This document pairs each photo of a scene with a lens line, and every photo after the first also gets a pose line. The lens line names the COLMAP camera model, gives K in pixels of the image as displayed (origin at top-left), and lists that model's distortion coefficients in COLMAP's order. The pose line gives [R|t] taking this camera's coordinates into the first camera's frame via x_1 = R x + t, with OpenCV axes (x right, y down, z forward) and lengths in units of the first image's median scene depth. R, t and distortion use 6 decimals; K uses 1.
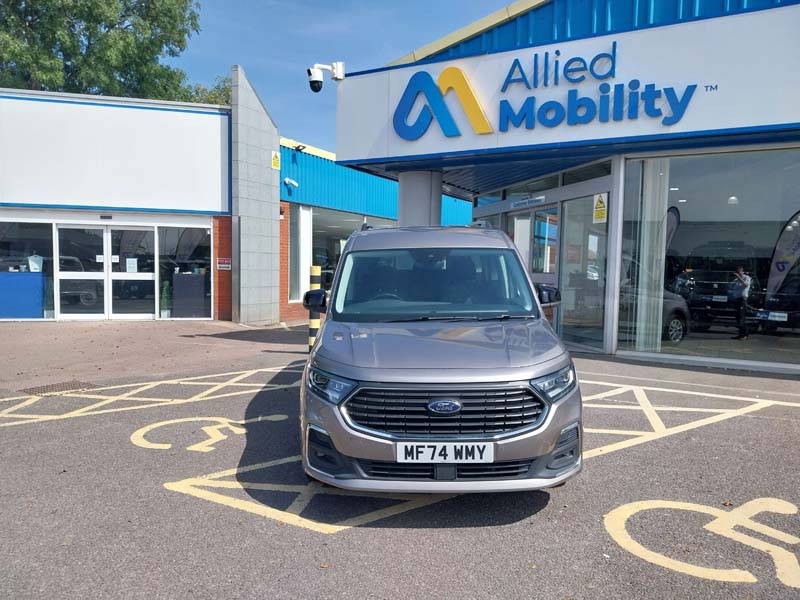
lens RADIAL K [[603.0, 0, 391.7], [0, 603.0, 309.7], [0, 0, 1]] dist [0.017542, -0.034651]
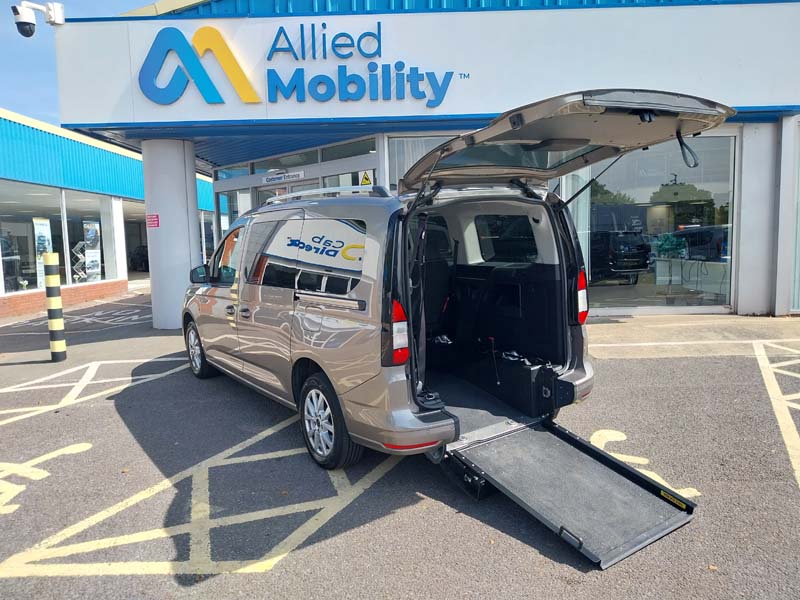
lens RADIAL K [[603.0, 0, 397.0], [0, 603.0, 303.8], [0, 0, 1]] dist [0.017542, -0.034651]
pose [[0.871083, -0.091091, 0.482615, -0.134442], [0.074762, 0.995791, 0.053010, -0.015173], [-0.485412, -0.010095, 0.874227, 0.071067]]
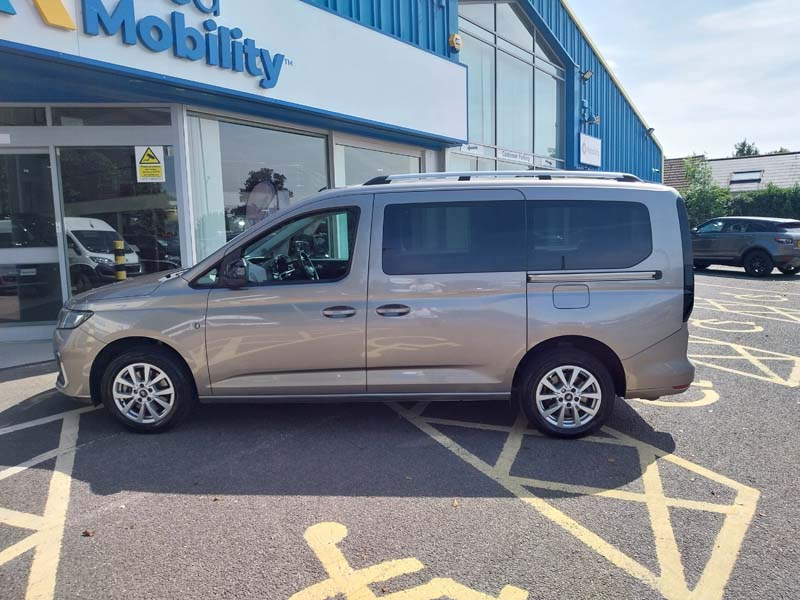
lens RADIAL K [[603.0, 0, 403.8], [0, 603.0, 300.1], [0, 0, 1]] dist [0.017542, -0.034651]
pose [[0.111372, -0.129875, 0.985256, -0.475953], [0.093484, 0.988396, 0.119722, -0.053412], [-0.989372, 0.078772, 0.122221, 0.606579]]
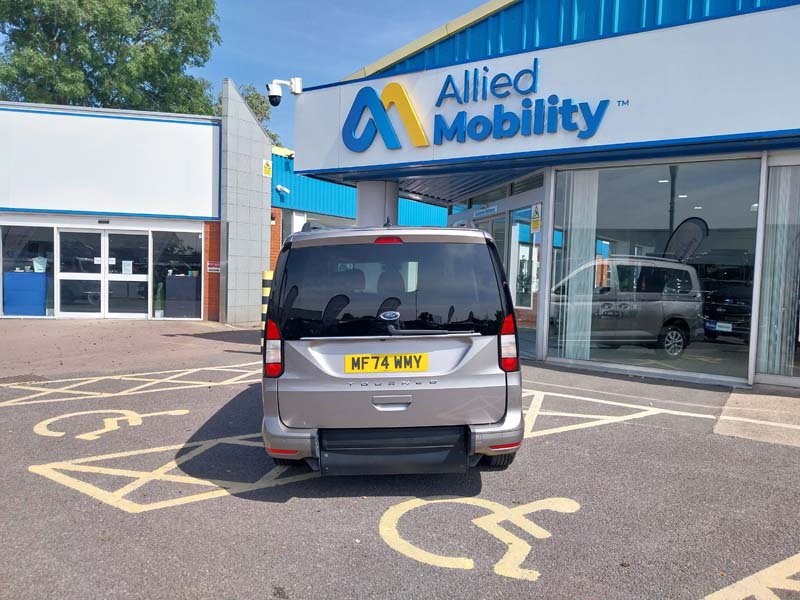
lens RADIAL K [[603.0, 0, 398.0], [0, 603.0, 305.5], [0, 0, 1]] dist [0.017542, -0.034651]
pose [[0.997750, 0.016041, -0.065104, 0.190707], [-0.016829, 0.999791, -0.011578, -0.004184], [0.064904, 0.012648, 0.997811, -0.039194]]
